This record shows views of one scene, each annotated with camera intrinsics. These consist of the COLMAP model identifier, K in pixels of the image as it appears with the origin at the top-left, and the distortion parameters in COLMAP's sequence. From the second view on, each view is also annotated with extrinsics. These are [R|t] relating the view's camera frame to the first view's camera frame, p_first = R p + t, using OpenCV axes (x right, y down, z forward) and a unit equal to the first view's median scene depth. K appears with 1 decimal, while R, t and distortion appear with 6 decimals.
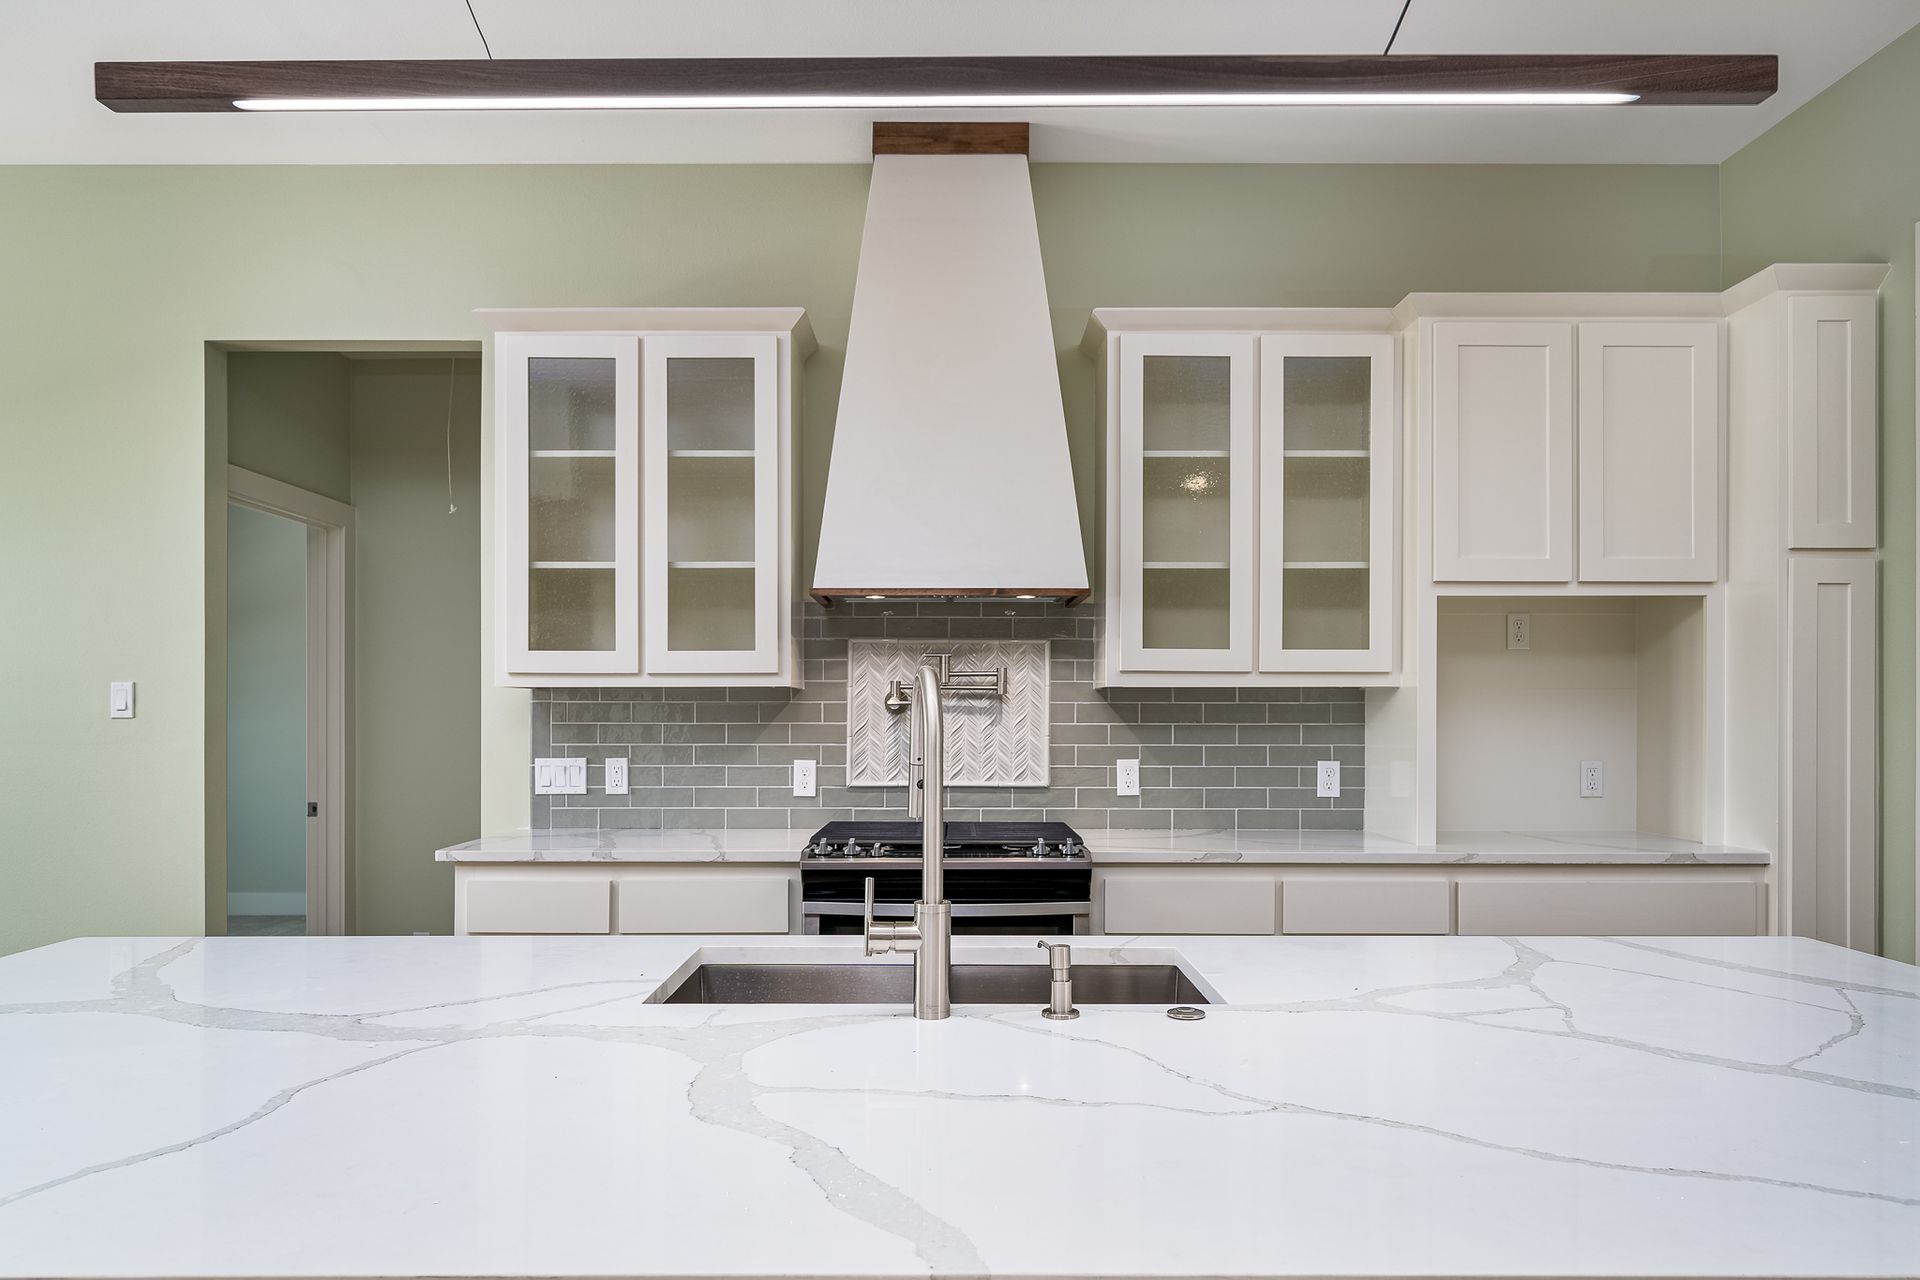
lens RADIAL K [[1181.9, 0, 972.3], [0, 1181.9, 719.6], [0, 0, 1]] dist [-0.023544, 0.001209]
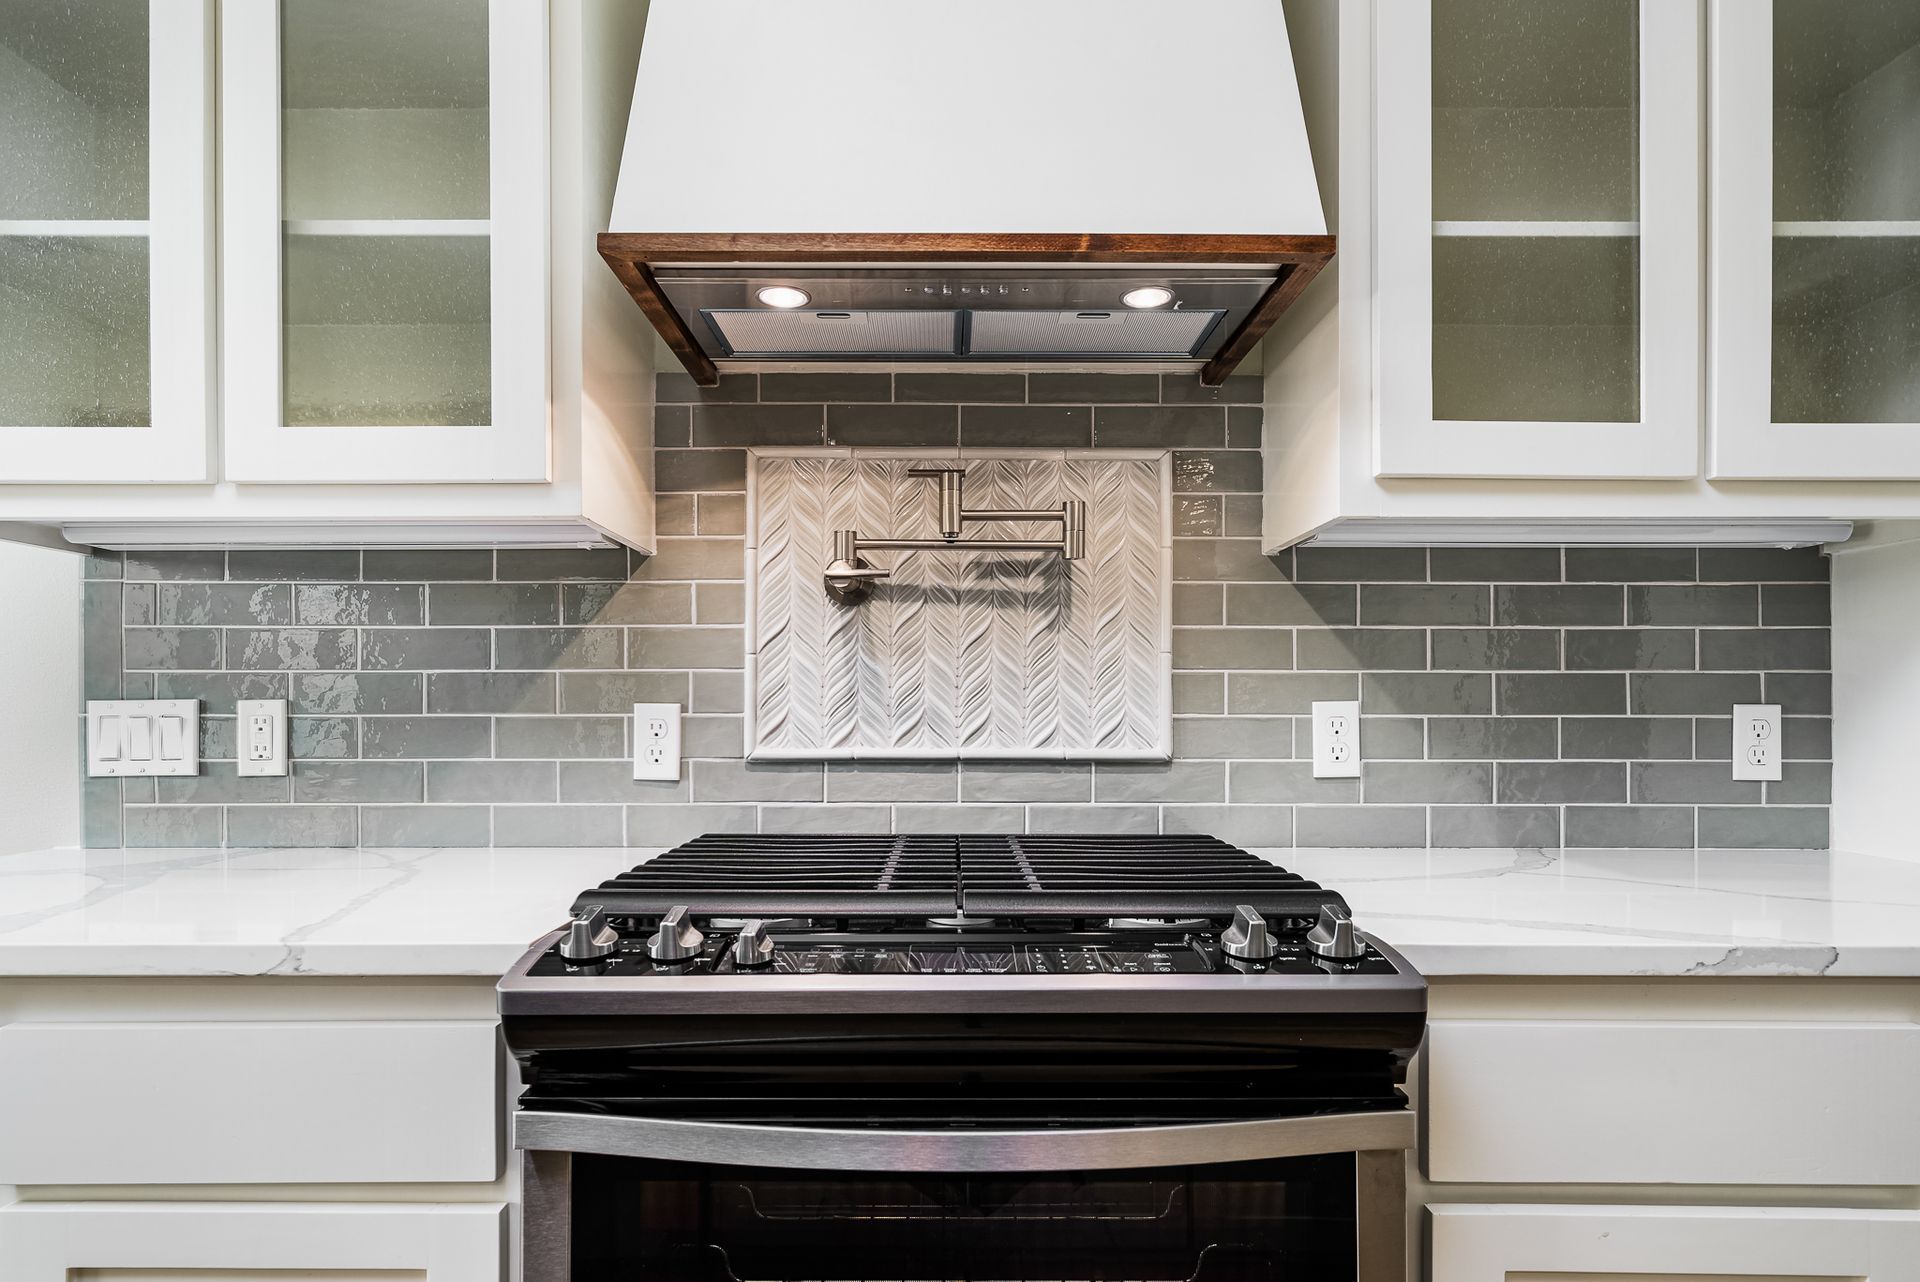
lens RADIAL K [[970.5, 0, 977.3], [0, 970.5, 719.9], [0, 0, 1]] dist [-0.003087, -0.000402]
pose [[0.999974, -0.000841, 0.007206, -0.015932], [0.000776, 0.999960, 0.008938, 0.038519], [-0.007214, -0.008932, 0.999934, 0.624620]]
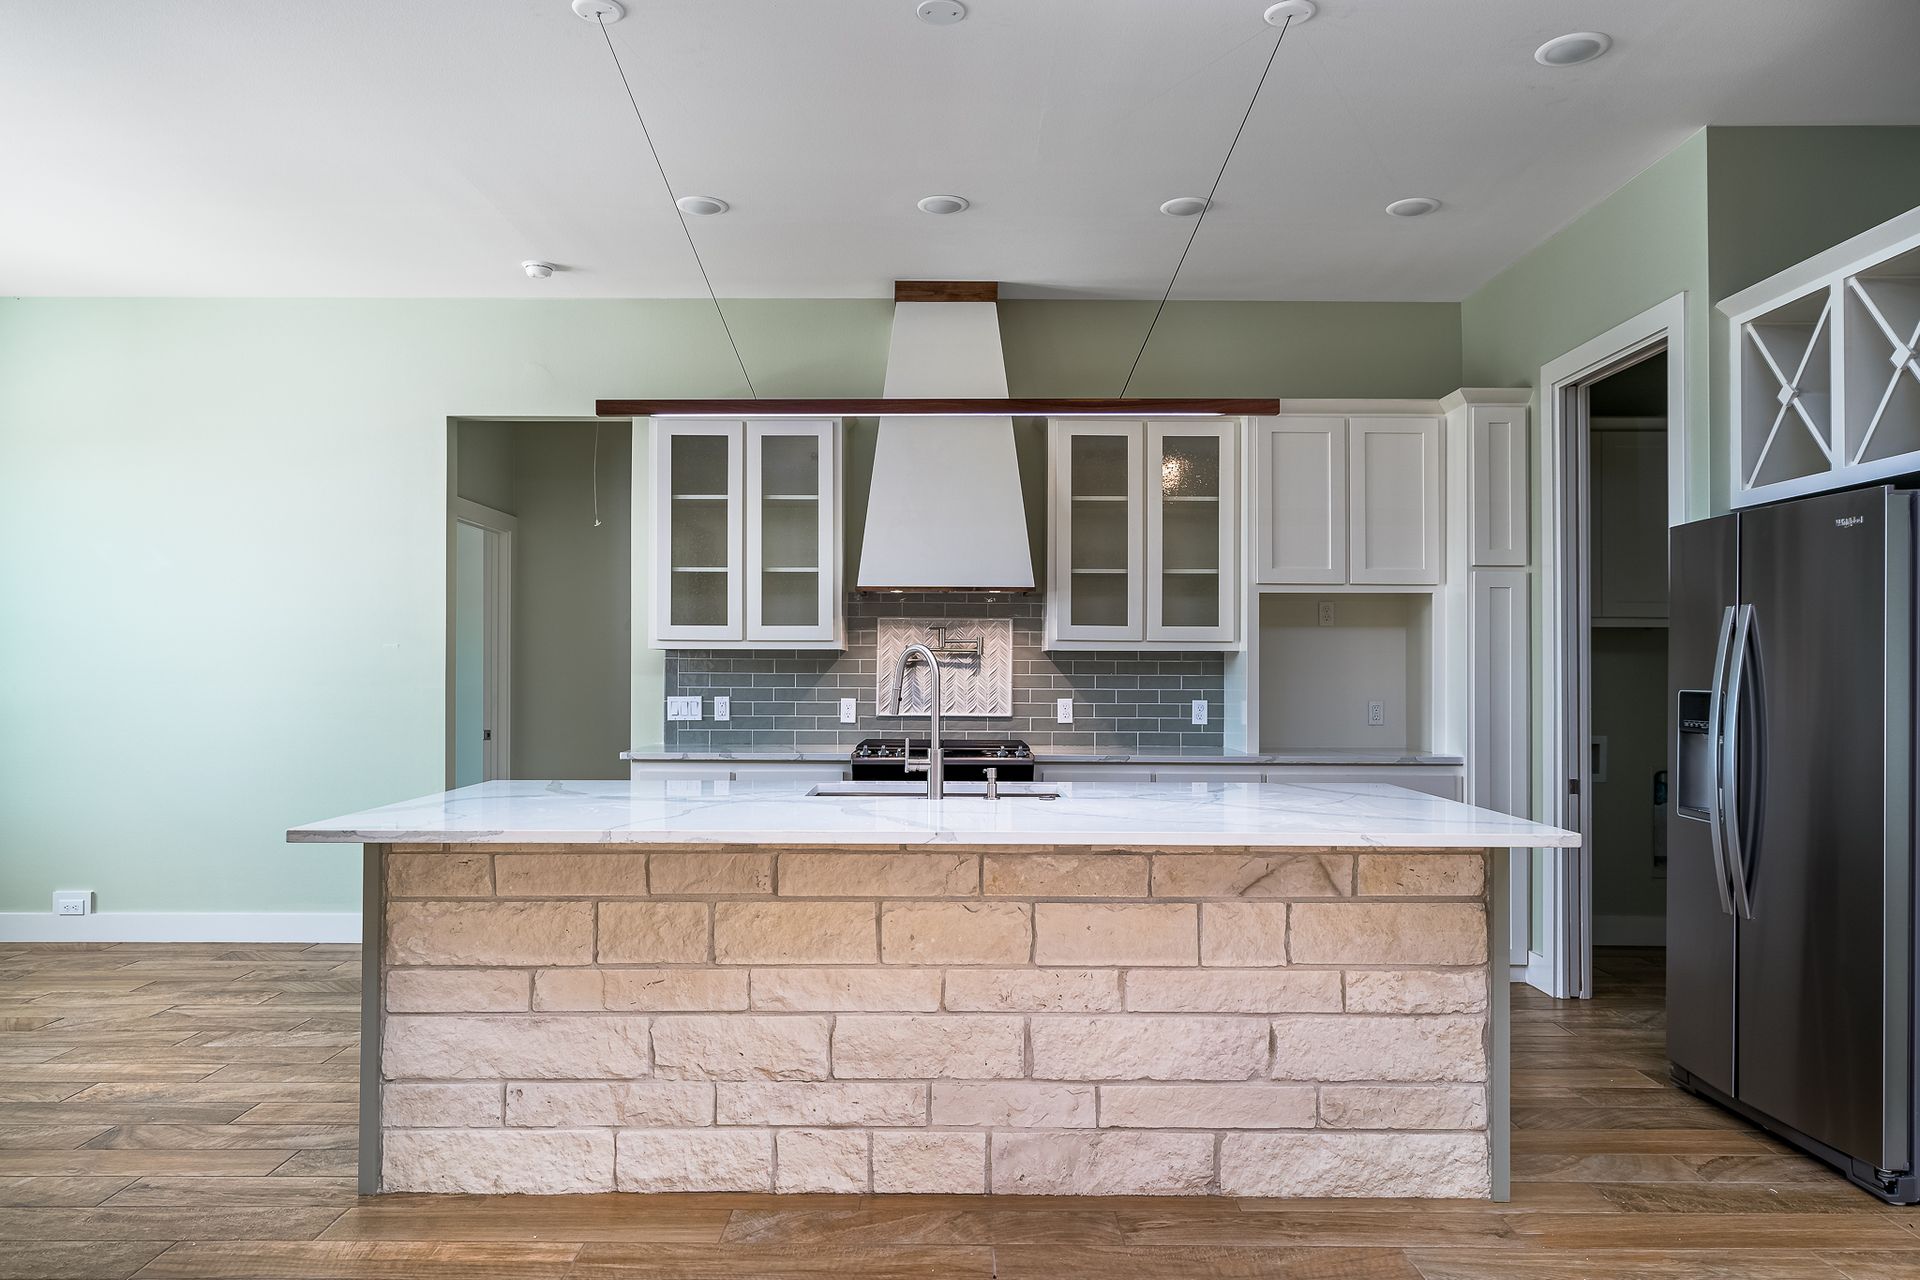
lens RADIAL K [[1337.3, 0, 946.7], [0, 1337.3, 652.2], [0, 0, 1]] dist [-0.023842, -0.002882]
pose [[0.999808, 0.002765, -0.019399, 0.015677], [-0.003087, 0.999858, -0.016564, 0.003727], [0.019350, 0.016621, 0.999675, -0.705803]]
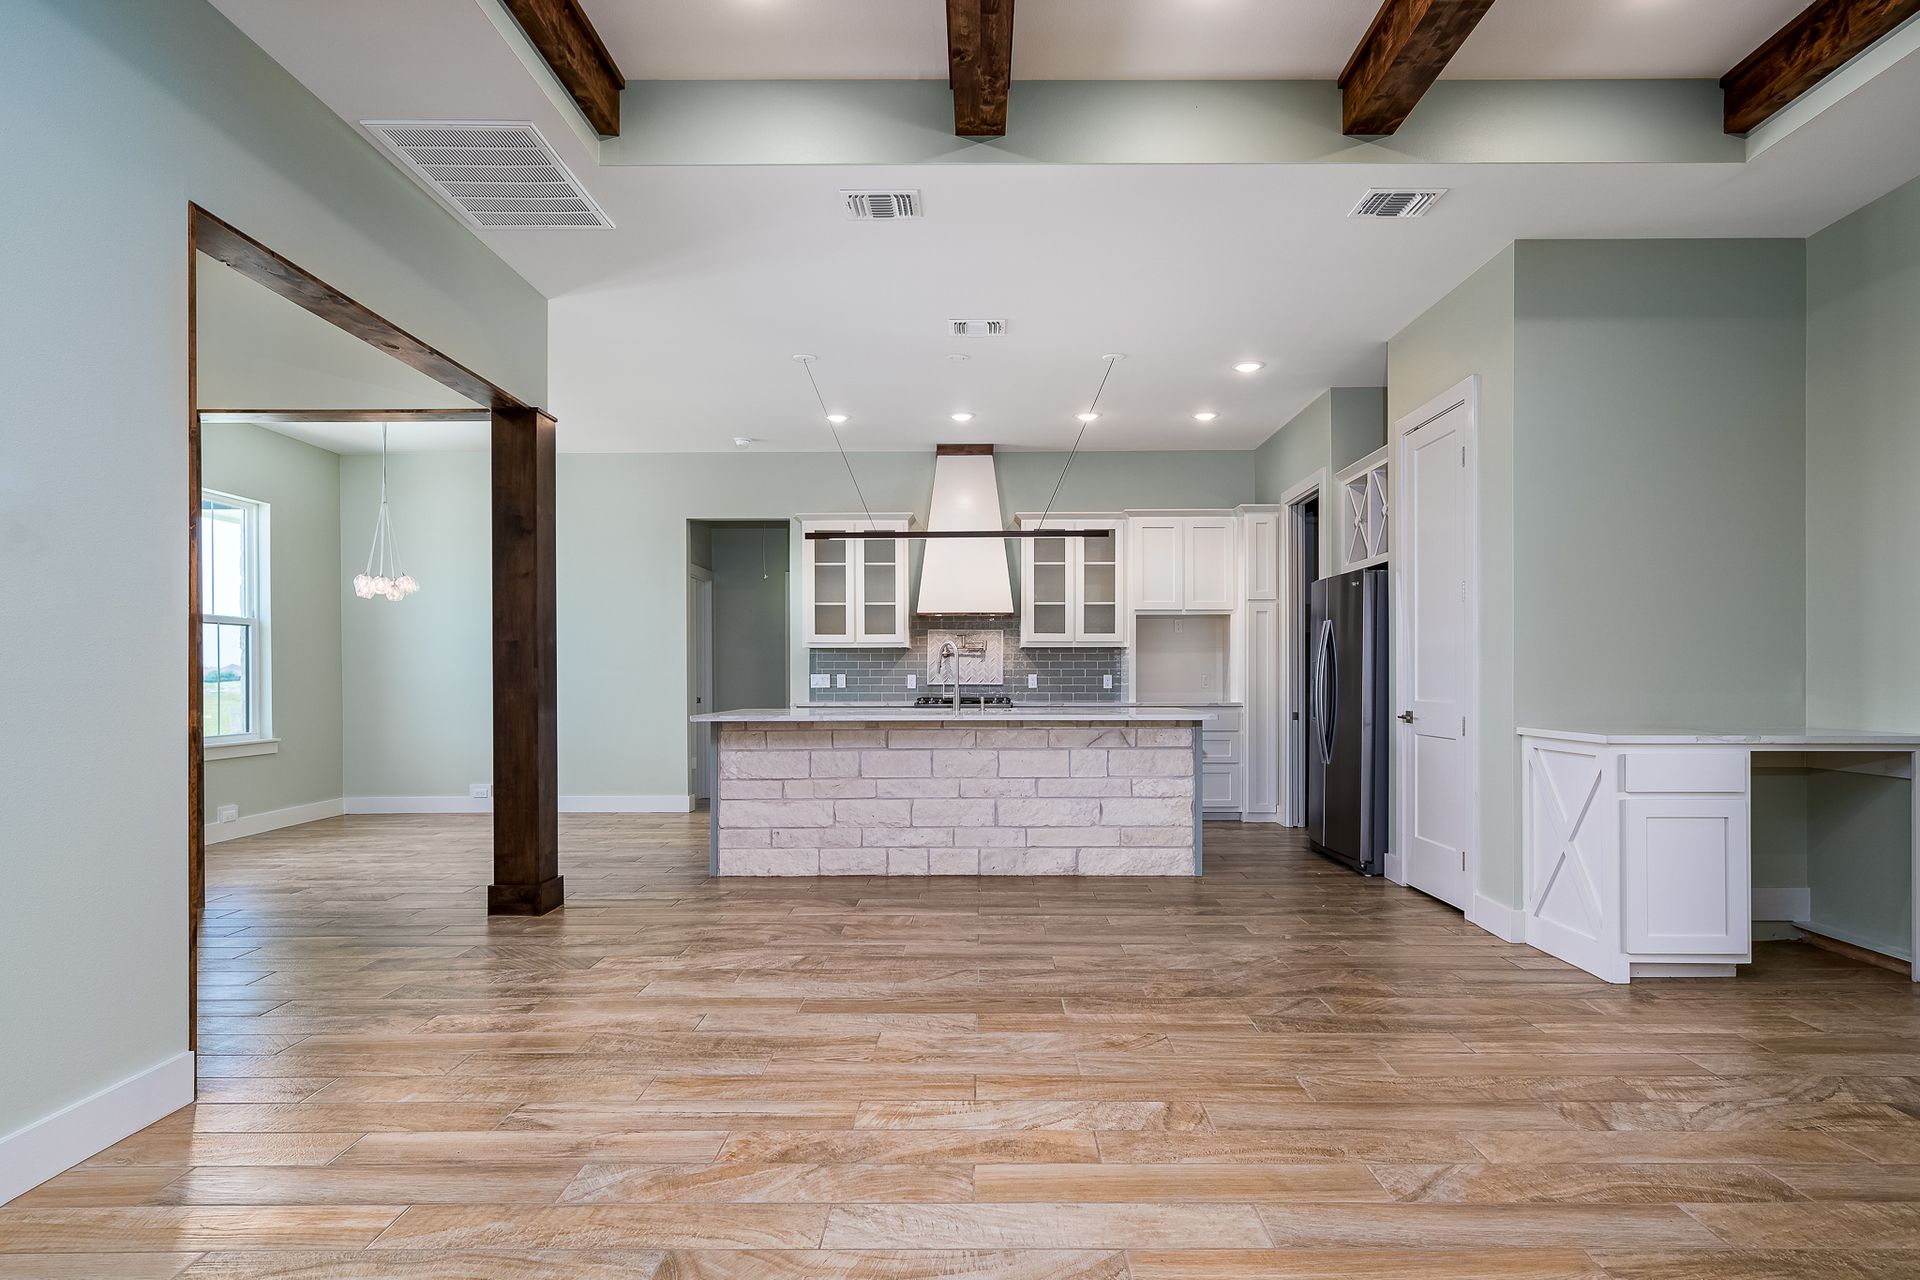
lens RADIAL K [[1181.9, 0, 964.1], [0, 1181.9, 649.4], [0, 0, 1]] dist [-0.023544, 0.001209]
pose [[0.999395, -0.003494, -0.034592, 0.071697], [0.002500, 0.999584, -0.028736, 0.055269], [0.034678, 0.028632, 0.998988, -1.717329]]
